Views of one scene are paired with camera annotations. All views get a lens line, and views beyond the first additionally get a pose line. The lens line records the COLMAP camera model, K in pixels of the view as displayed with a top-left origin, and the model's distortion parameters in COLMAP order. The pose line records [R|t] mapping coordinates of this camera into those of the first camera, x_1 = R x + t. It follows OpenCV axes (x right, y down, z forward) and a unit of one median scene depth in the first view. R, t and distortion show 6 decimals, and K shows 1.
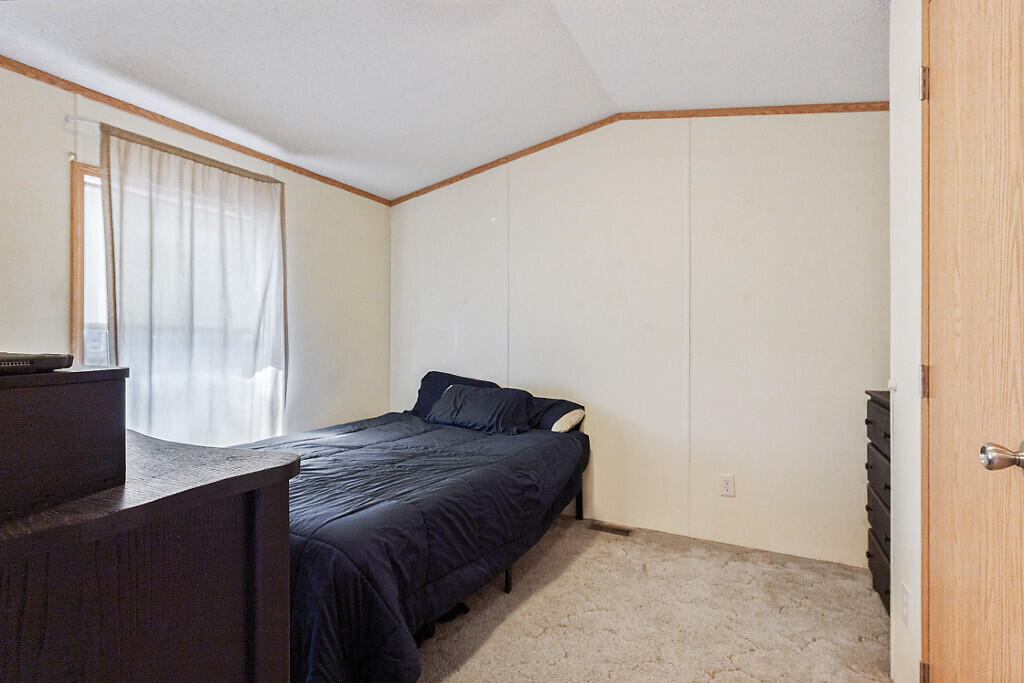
lens RADIAL K [[473.9, 0, 509.1], [0, 473.9, 339.9], [0, 0, 1]] dist [0.000461, -0.000634]
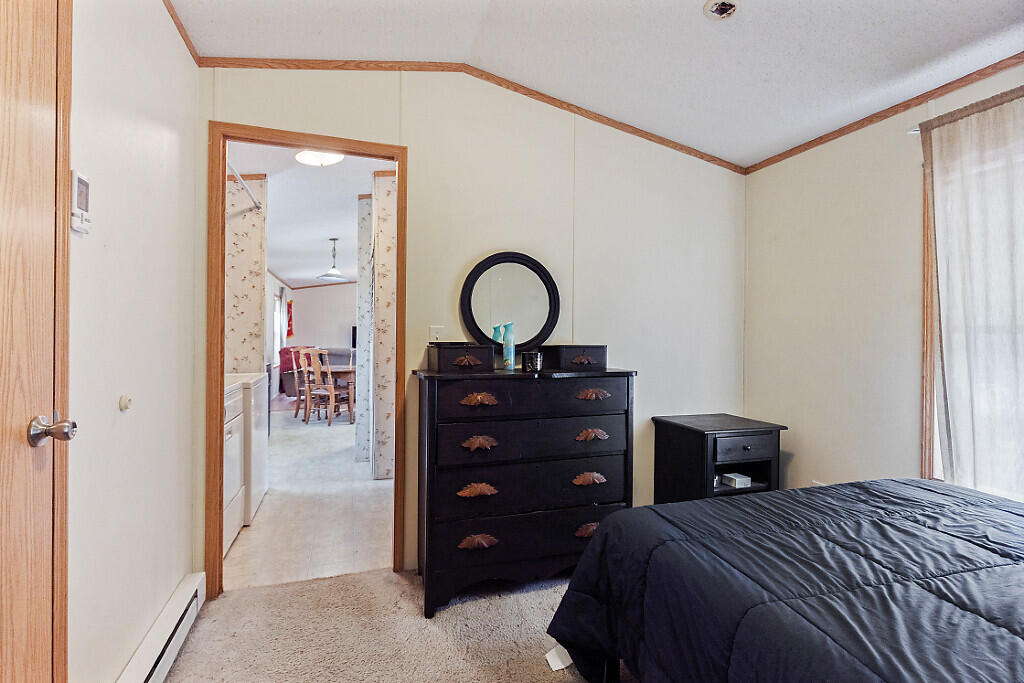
lens RADIAL K [[473.9, 0, 509.1], [0, 473.9, 339.9], [0, 0, 1]] dist [0.000461, -0.000634]
pose [[-0.685544, -0.000212, -0.728031, 0.419506], [-0.008496, 0.999934, 0.007709, -0.007029], [0.727982, 0.011470, -0.685500, 0.991393]]
